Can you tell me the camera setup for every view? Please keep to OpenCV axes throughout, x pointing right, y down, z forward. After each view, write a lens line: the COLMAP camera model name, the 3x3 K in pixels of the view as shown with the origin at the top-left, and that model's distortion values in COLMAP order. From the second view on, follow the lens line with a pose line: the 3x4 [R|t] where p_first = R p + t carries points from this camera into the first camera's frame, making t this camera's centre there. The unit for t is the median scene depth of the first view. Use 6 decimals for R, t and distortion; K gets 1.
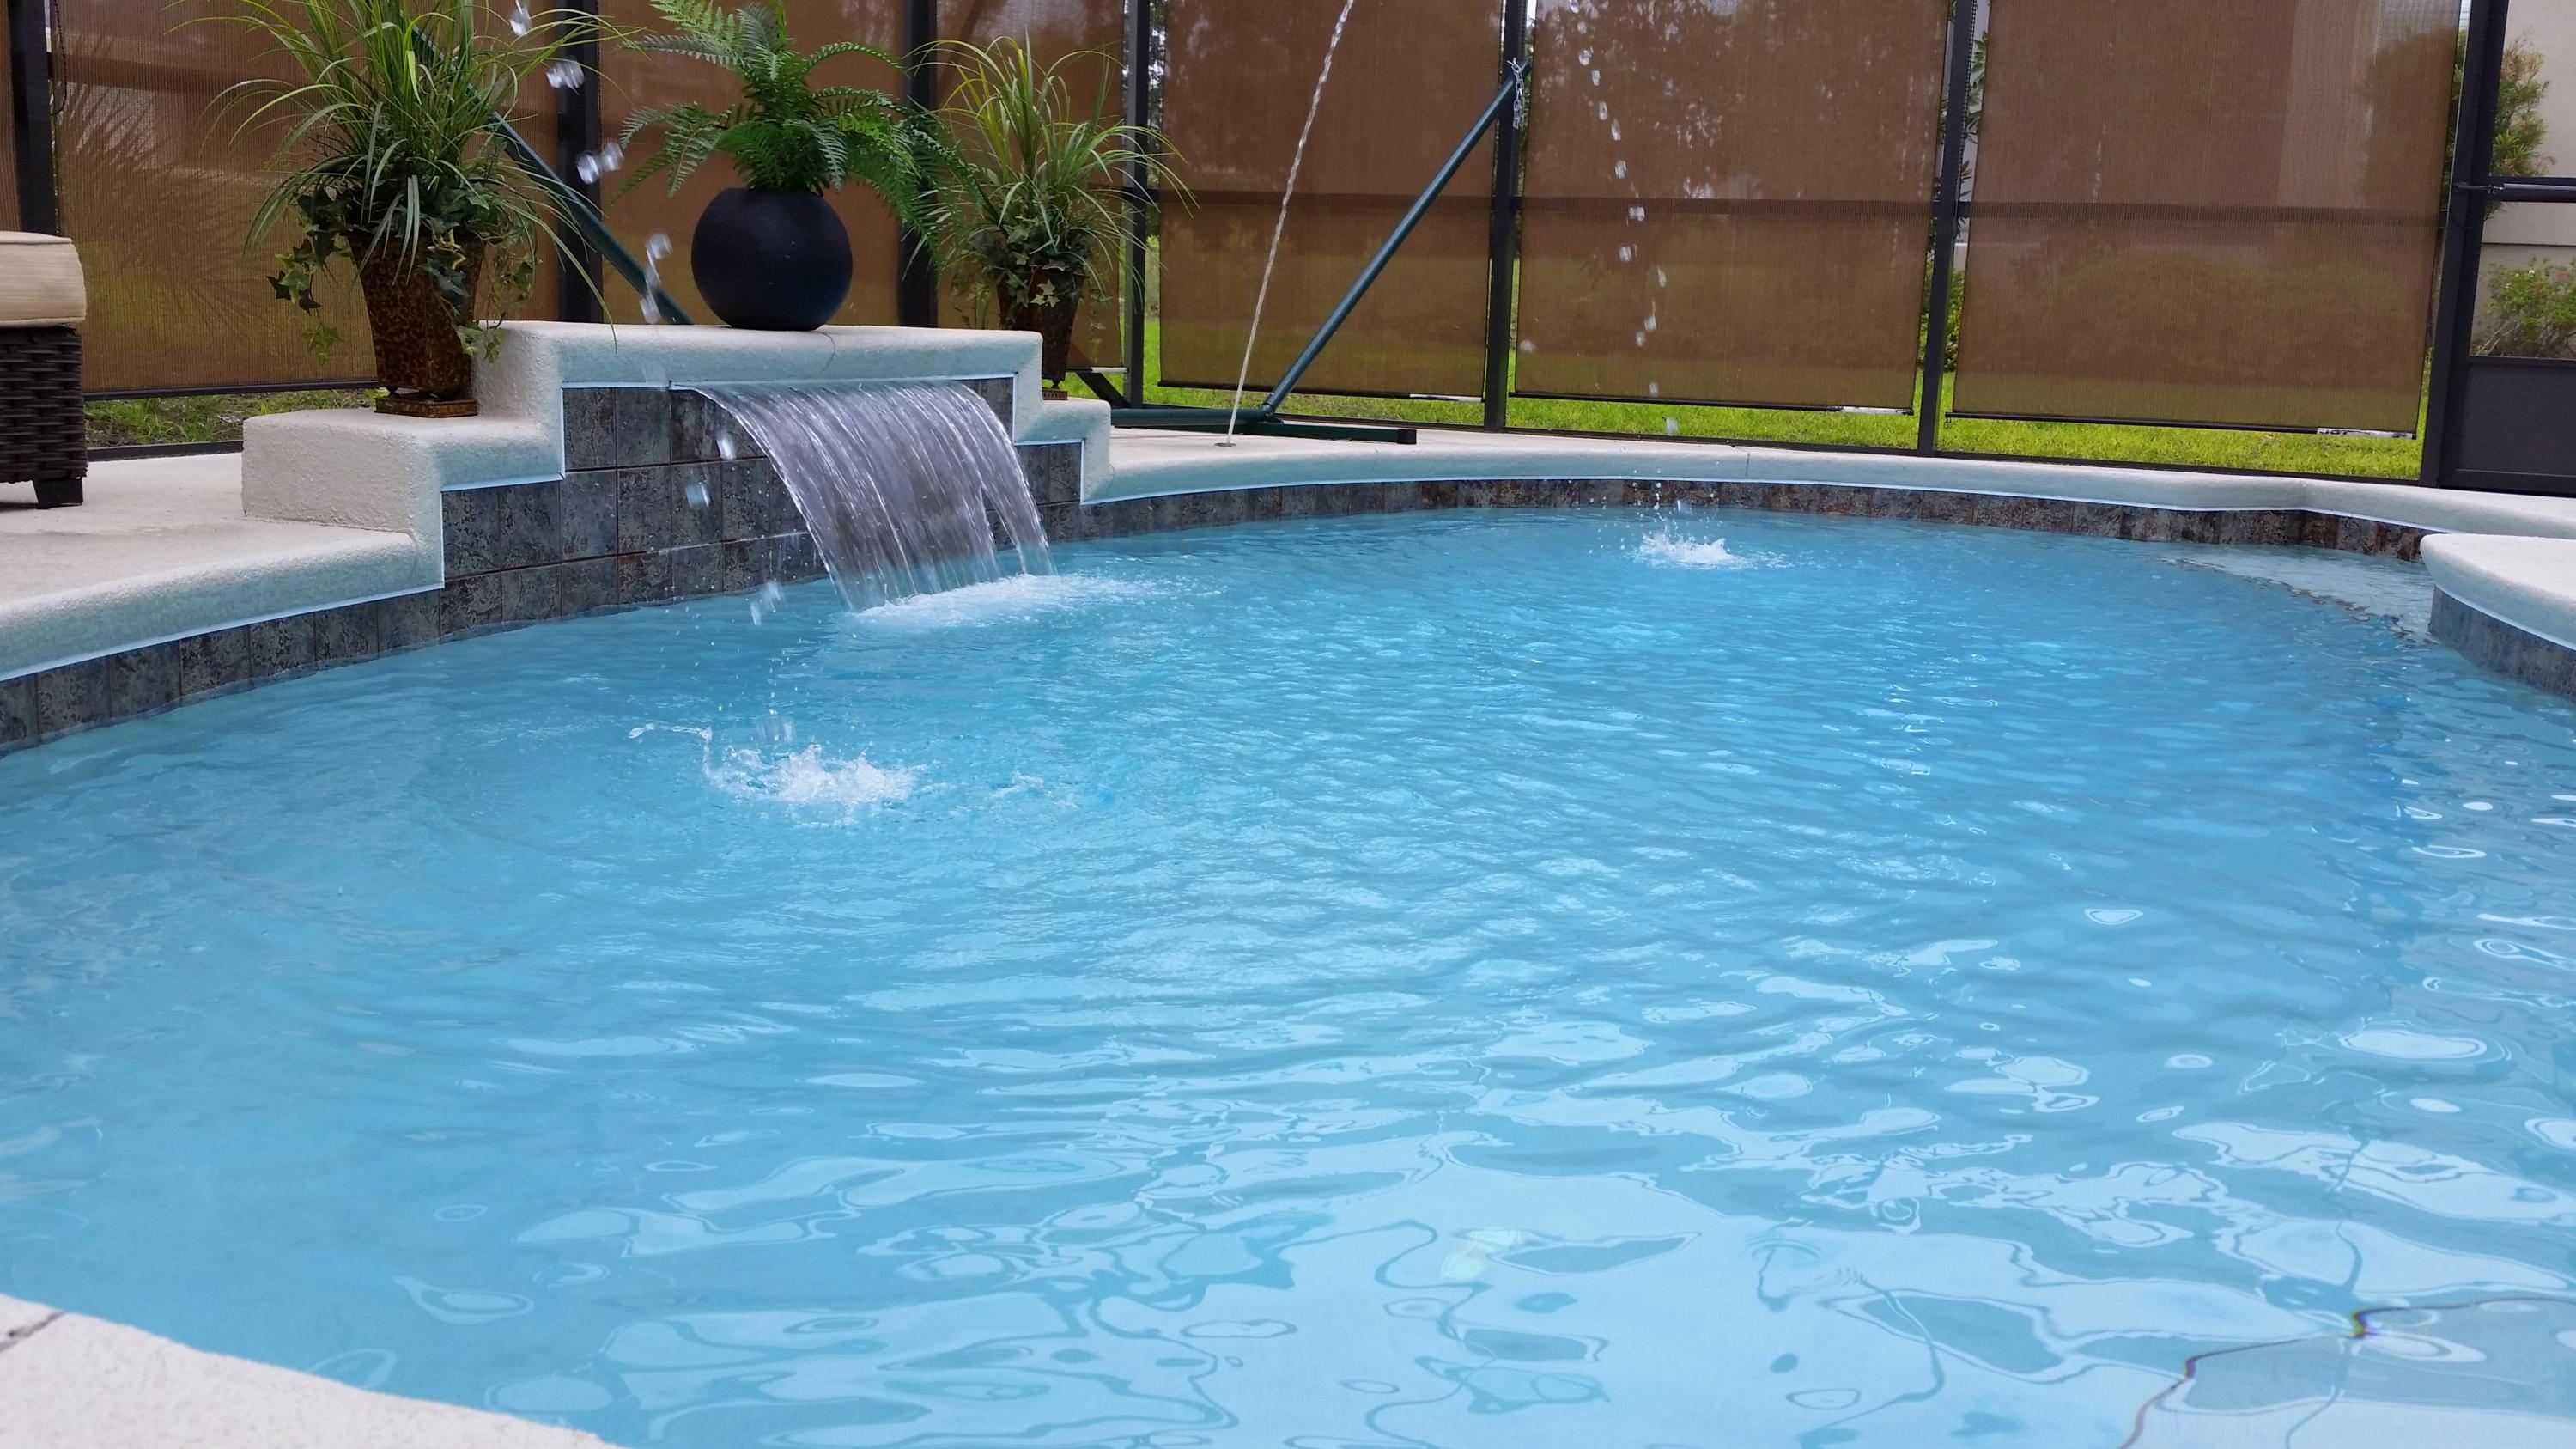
lens RADIAL K [[2342.9, 0, 1288.0], [0, 2342.9, 724.5], [0, 0, 1]] dist [0.002829, -0.005586]
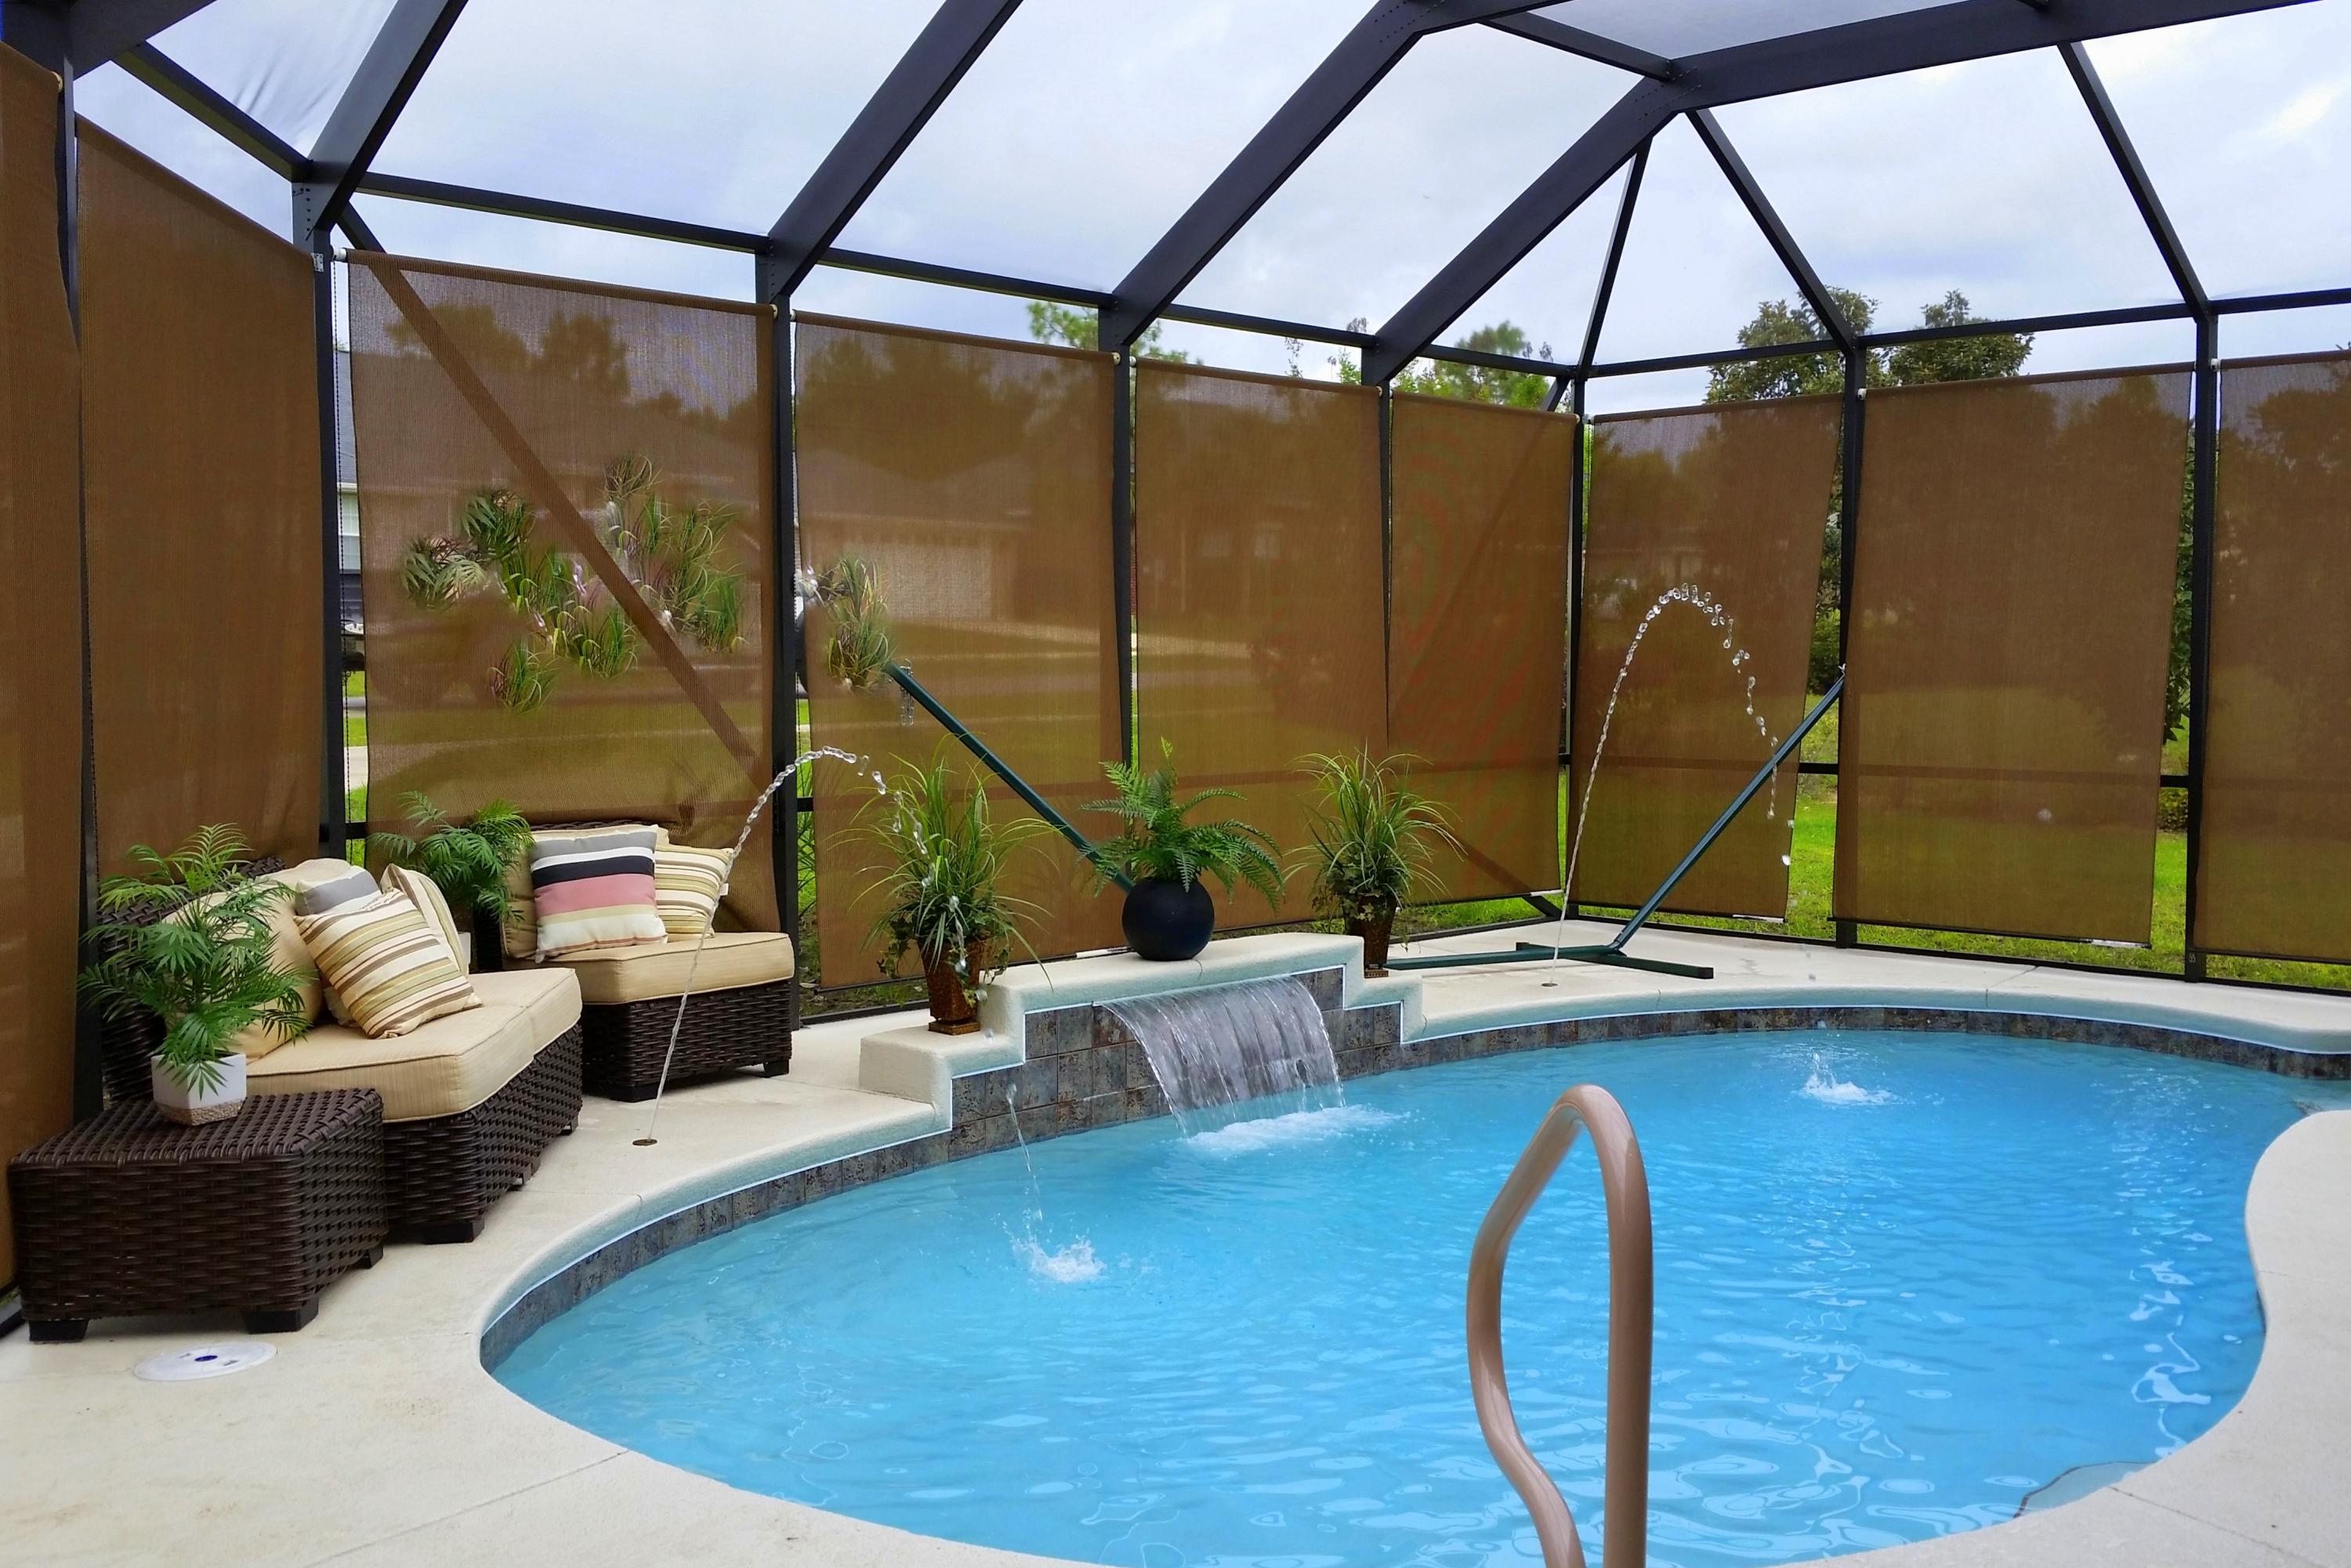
lens RADIAL K [[2058.6, 0, 1175.5], [0, 2058.6, 784.0], [0, 0, 1]] dist [0.254045, -0.520224]
pose [[0.942715, -0.025505, -0.332624, 0.308748], [-0.027384, 0.987792, -0.153353, -0.069943], [0.332474, 0.153677, 0.930508, -0.439415]]
